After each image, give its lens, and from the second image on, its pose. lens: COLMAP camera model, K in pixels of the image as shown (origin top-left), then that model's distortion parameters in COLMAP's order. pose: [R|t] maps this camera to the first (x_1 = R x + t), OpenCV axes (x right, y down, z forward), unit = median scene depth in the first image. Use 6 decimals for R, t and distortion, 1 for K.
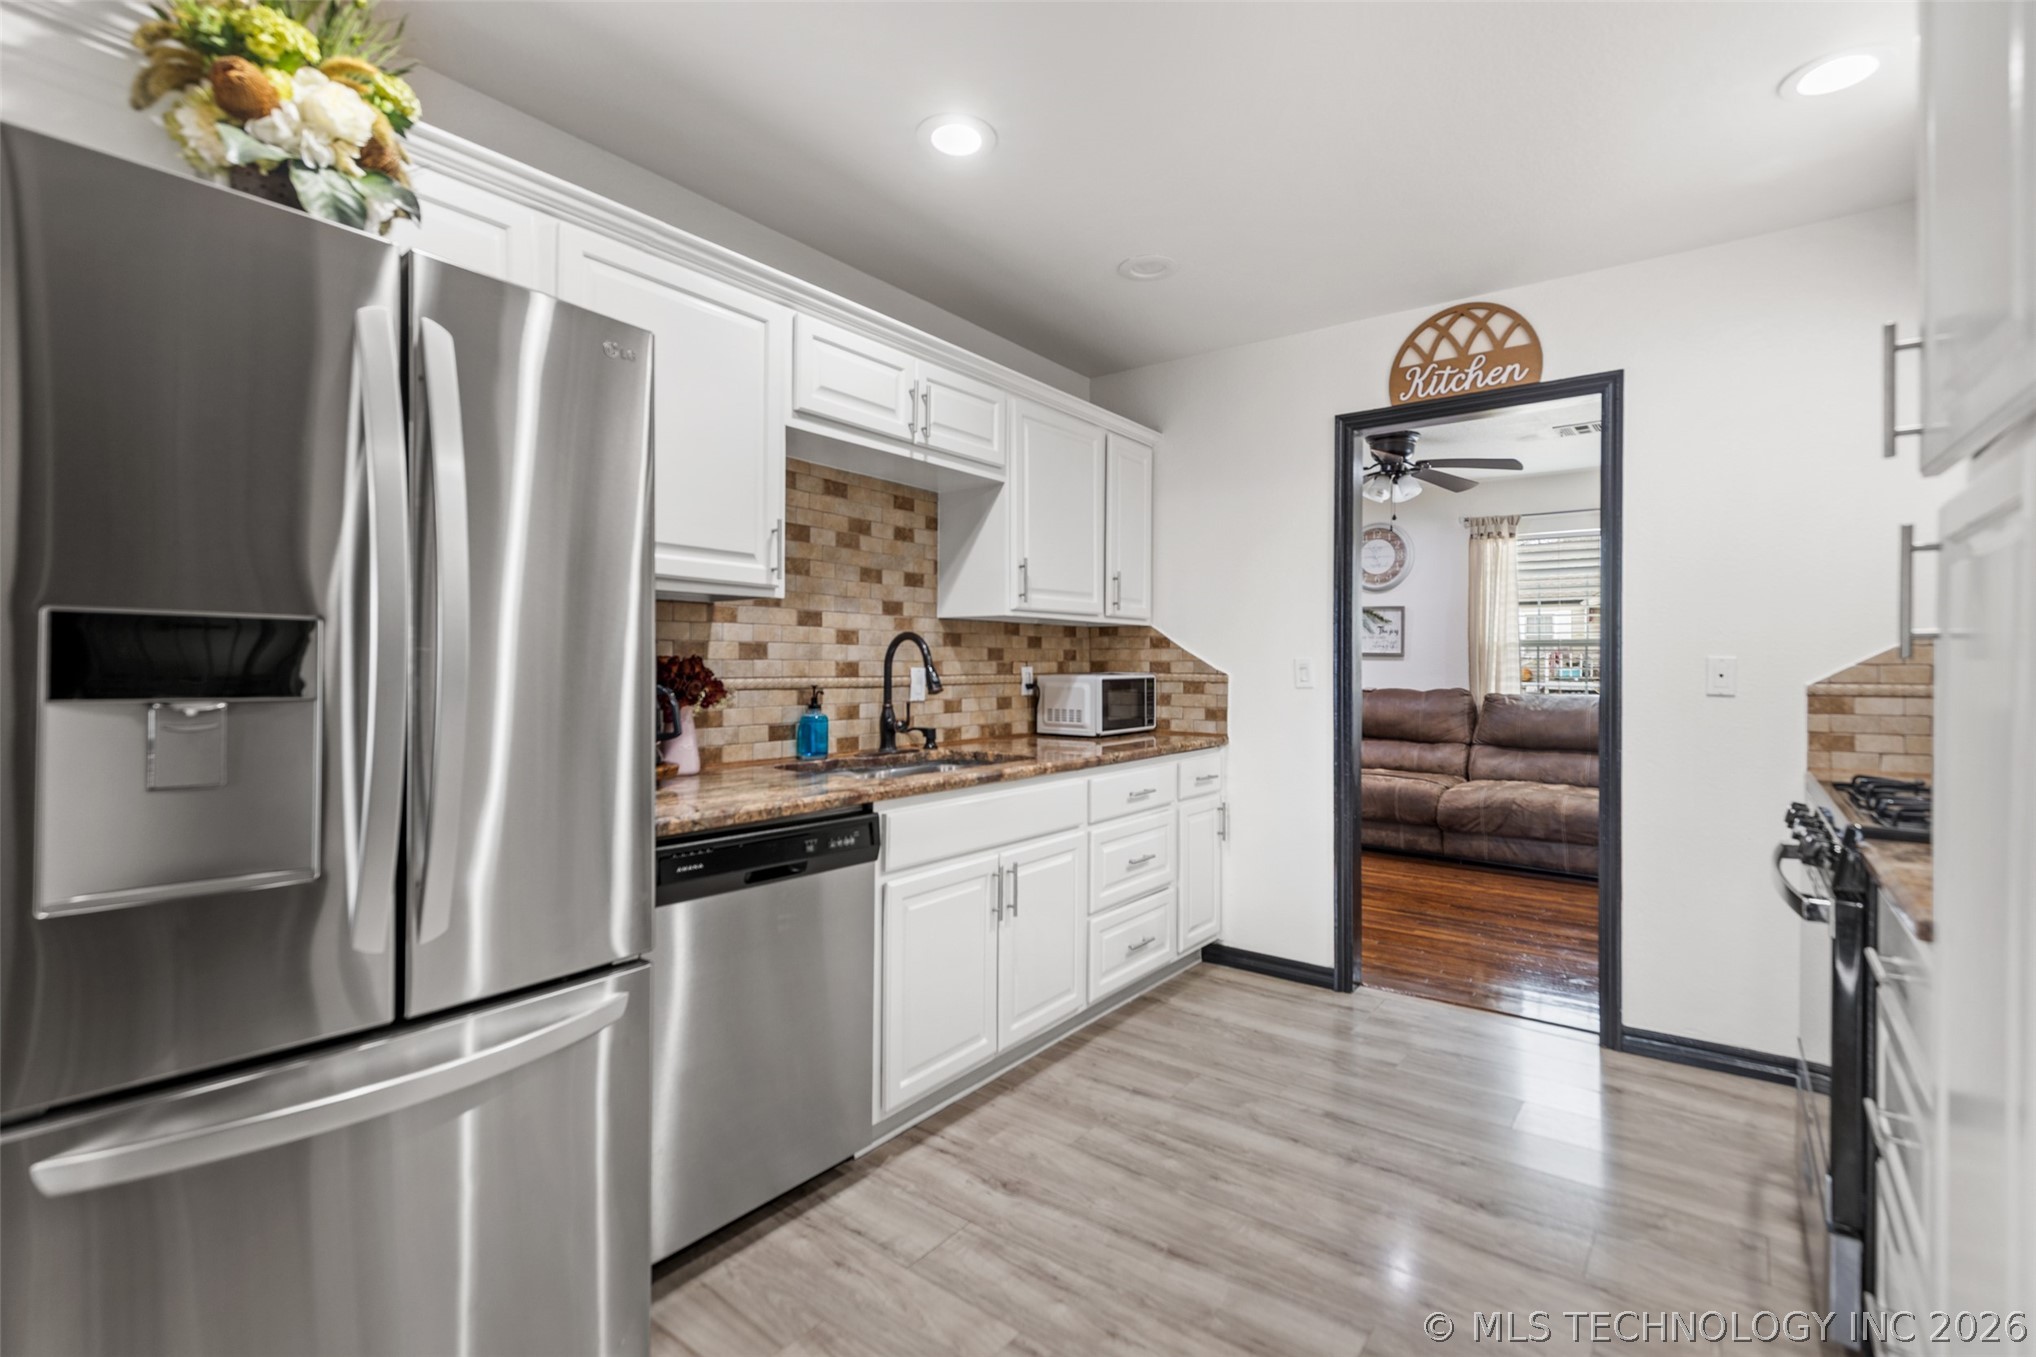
lens RADIAL K [[933.4, 0, 1022.0], [0, 933.4, 660.7], [0, 0, 1]] dist [0.000241, -0.000111]
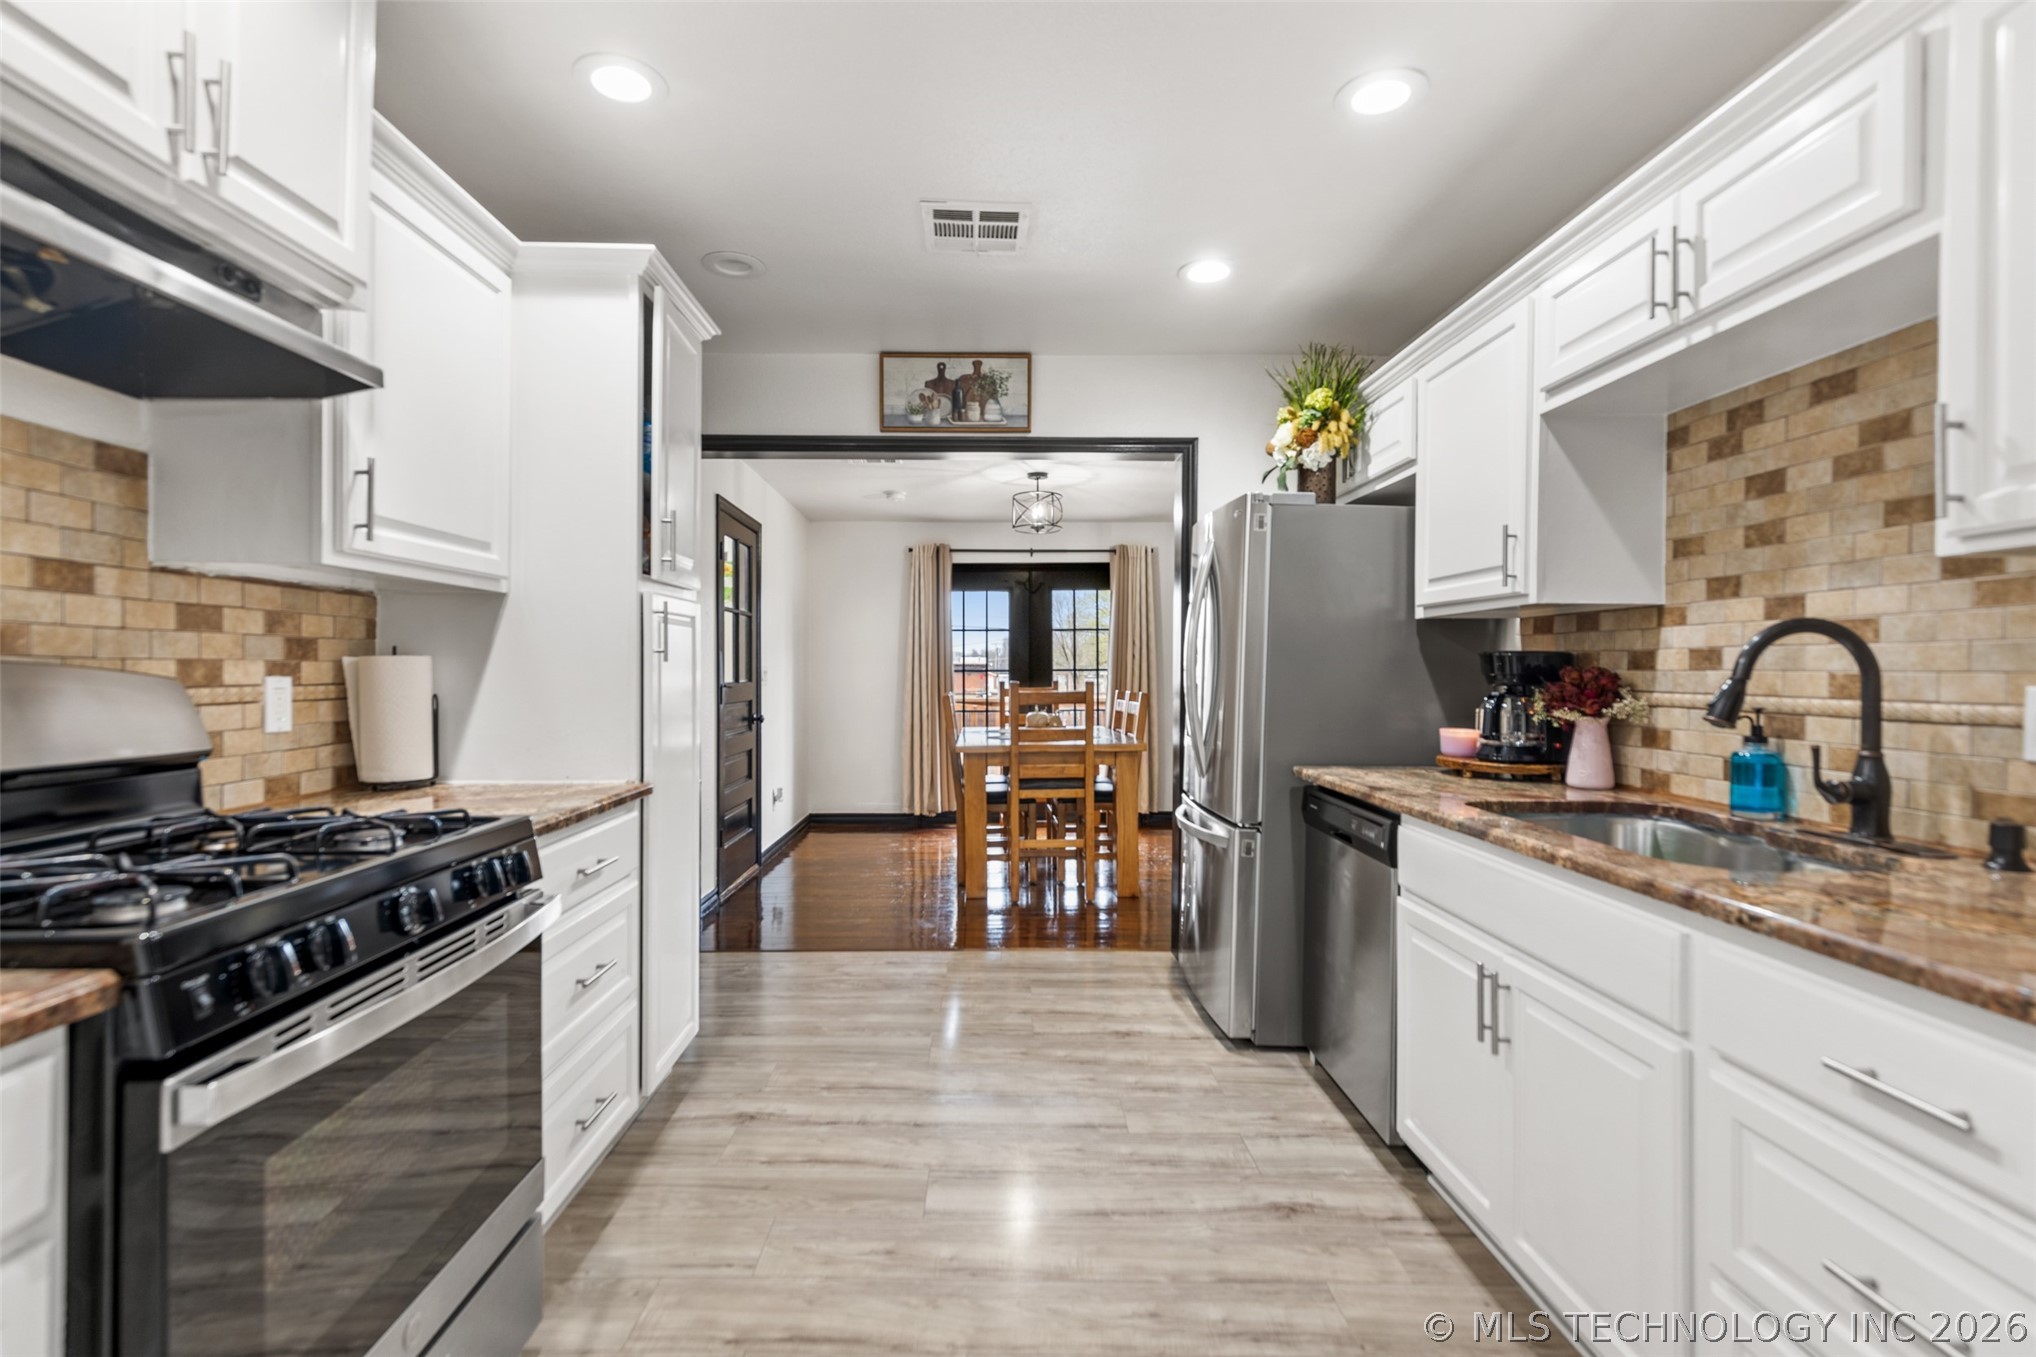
lens RADIAL K [[920.6, 0, 1002.5], [0, 920.6, 676.2], [0, 0, 1]] dist [0.002001, -0.000325]
pose [[-0.789470, -0.006779, -0.613752, 0.666336], [-0.010668, 0.999940, 0.002678, 0.008182], [0.613697, 0.008661, -0.789495, 1.290057]]
